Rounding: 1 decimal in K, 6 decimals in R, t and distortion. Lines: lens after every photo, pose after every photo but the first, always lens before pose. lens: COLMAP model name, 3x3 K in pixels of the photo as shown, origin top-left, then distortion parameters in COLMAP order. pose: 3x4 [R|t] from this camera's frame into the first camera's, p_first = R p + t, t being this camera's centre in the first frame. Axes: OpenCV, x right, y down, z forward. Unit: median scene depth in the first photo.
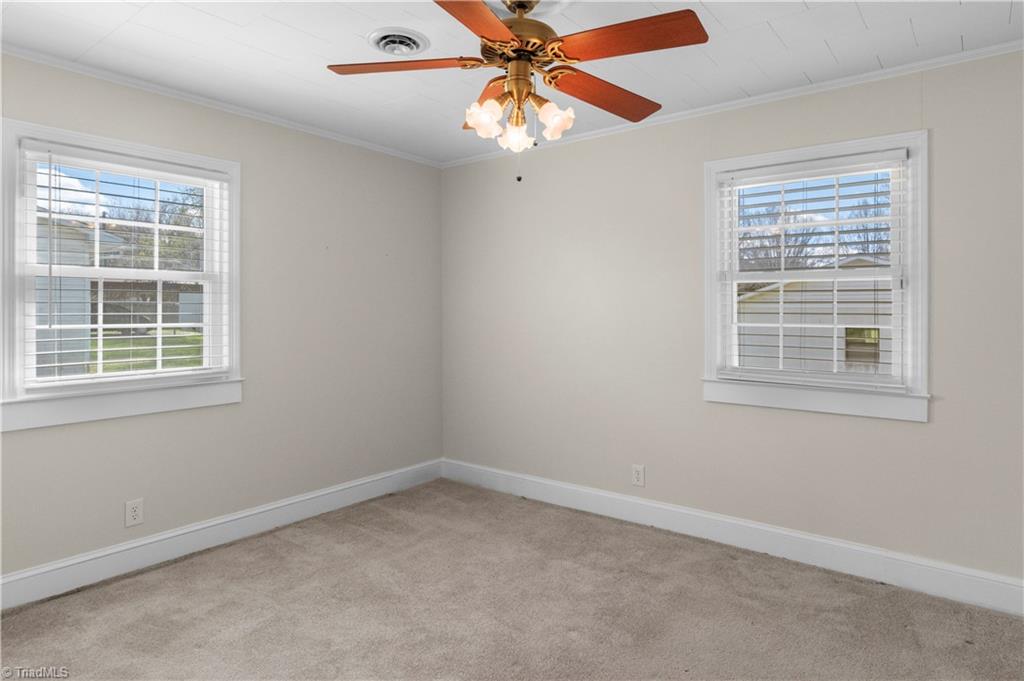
lens RADIAL K [[596.2, 0, 542.7], [0, 596.2, 301.4], [0, 0, 1]] dist [0.002672, -0.002526]
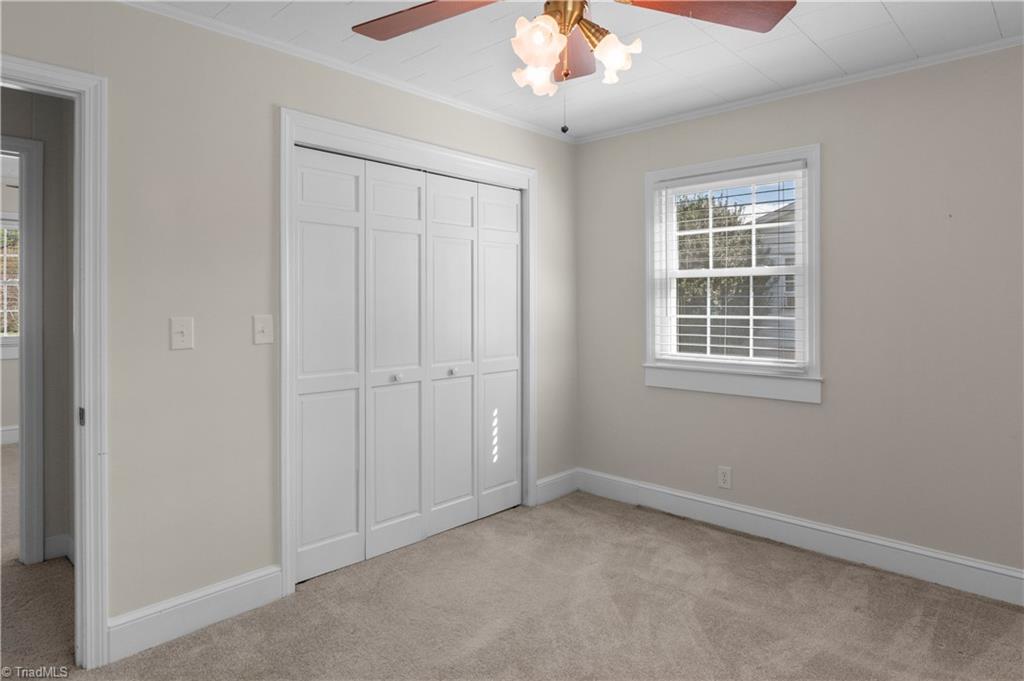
lens RADIAL K [[596.2, 0, 523.0], [0, 596.2, 304.5], [0, 0, 1]] dist [0.002672, -0.002526]
pose [[-0.111655, 0.000019, -0.993747, 0.492896], [0.012969, 0.999915, -0.001438, 0.012622], [0.993662, -0.013048, -0.111646, 0.708089]]
